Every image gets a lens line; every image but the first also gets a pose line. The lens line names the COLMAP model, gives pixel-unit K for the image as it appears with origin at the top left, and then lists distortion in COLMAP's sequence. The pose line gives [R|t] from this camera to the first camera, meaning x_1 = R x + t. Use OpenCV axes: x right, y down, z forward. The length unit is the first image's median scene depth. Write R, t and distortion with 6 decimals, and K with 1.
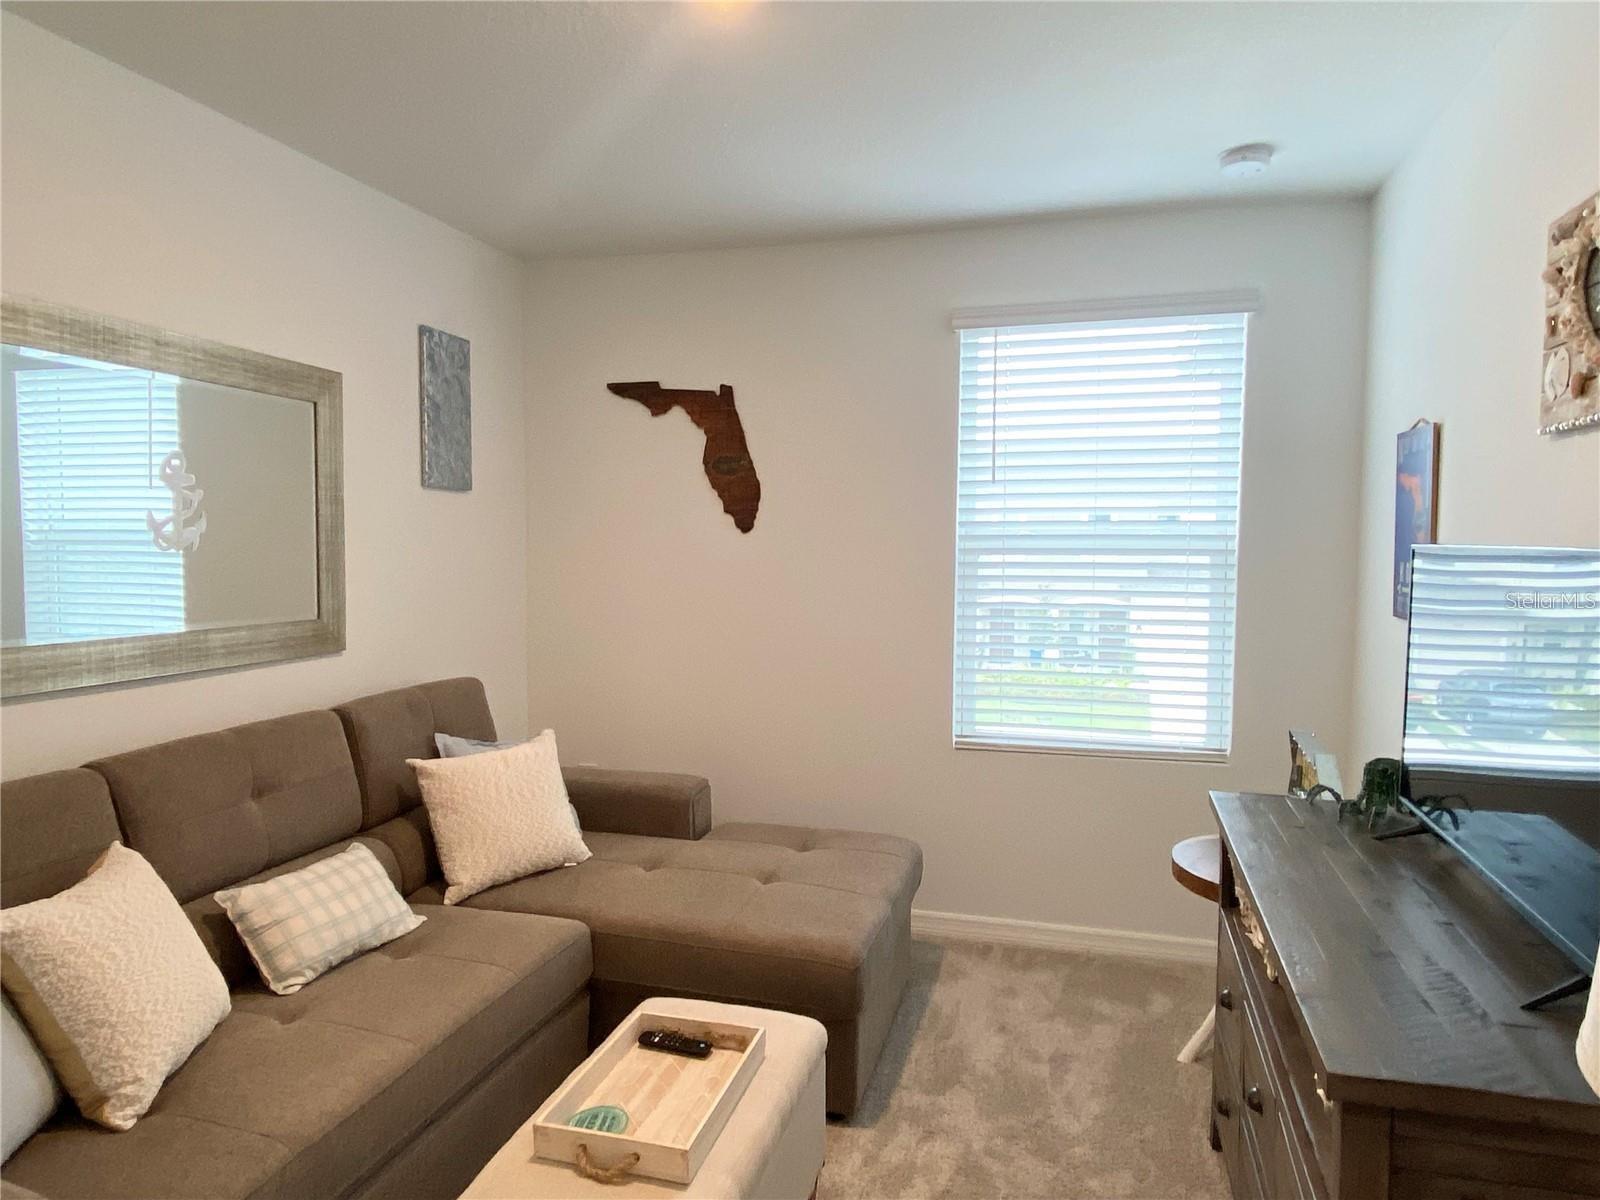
lens RADIAL K [[988.7, 0, 799.7], [0, 988.7, 602.5], [0, 0, 1]] dist [0.027786, -0.008591]
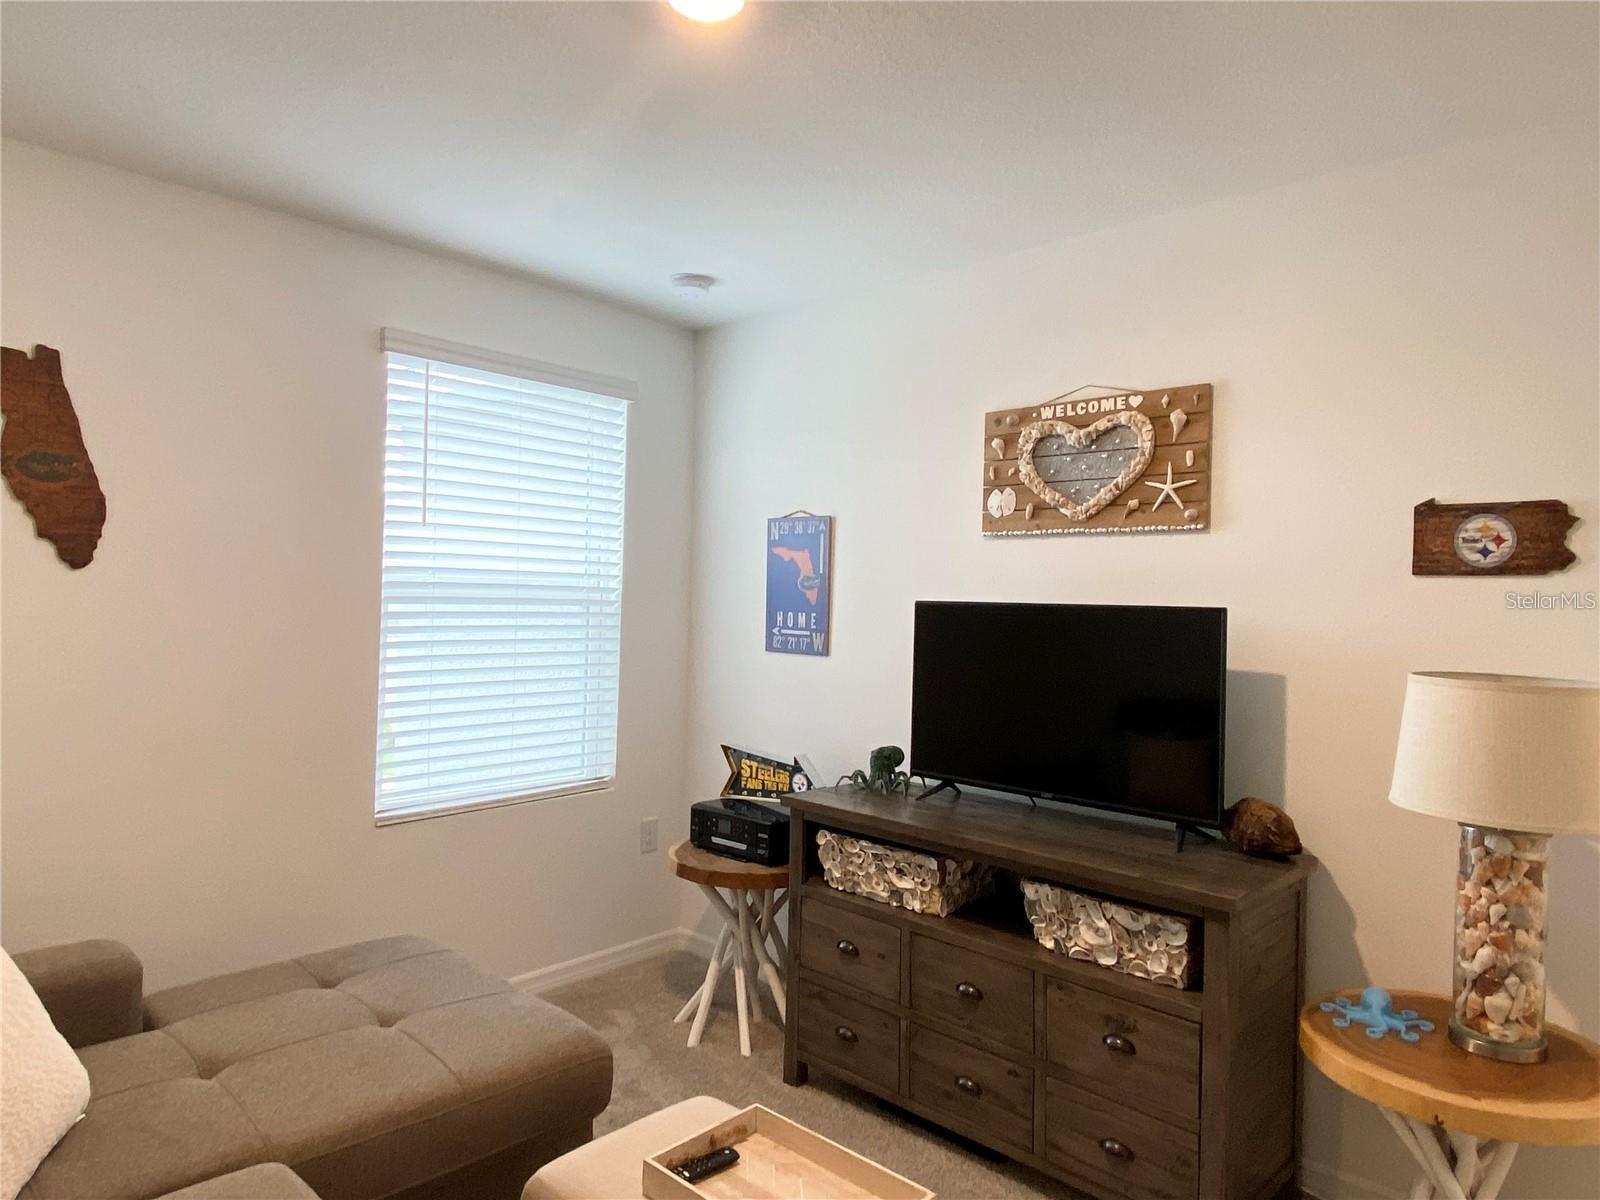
lens RADIAL K [[988.7, 0, 797.8], [0, 988.7, 596.5], [0, 0, 1]] dist [0.027786, -0.008591]
pose [[0.467075, 0.010416, 0.884157, -0.455979], [0.039569, 0.998683, -0.032669, -0.010691], [-0.883332, 0.050244, 0.466047, 0.264233]]
